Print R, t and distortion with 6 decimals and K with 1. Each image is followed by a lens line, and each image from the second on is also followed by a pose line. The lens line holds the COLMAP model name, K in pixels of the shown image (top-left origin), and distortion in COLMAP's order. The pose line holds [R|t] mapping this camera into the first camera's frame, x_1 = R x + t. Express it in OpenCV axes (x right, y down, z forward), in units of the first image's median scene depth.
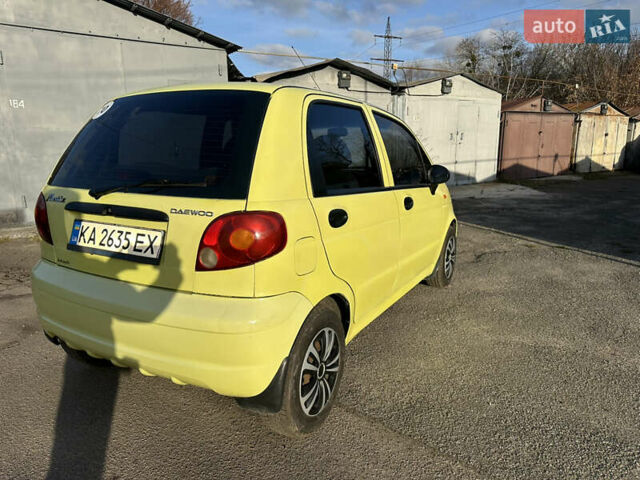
lens RADIAL K [[472.1, 0, 319.8], [0, 472.1, 239.6], [0, 0, 1]] dist [0.041074, -0.038798]
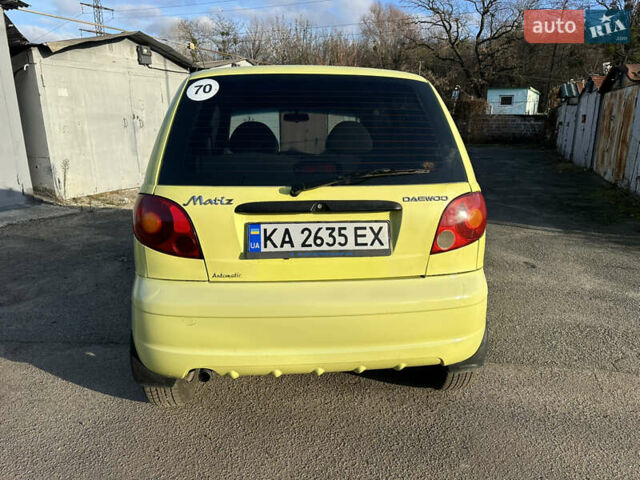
lens RADIAL K [[472.1, 0, 319.4], [0, 472.1, 241.8], [0, 0, 1]] dist [0.041074, -0.038798]
pose [[0.818443, -0.136444, 0.558153, -0.916824], [0.114343, 0.990644, 0.074503, -0.059286], [-0.563096, 0.002845, 0.826387, 0.241842]]
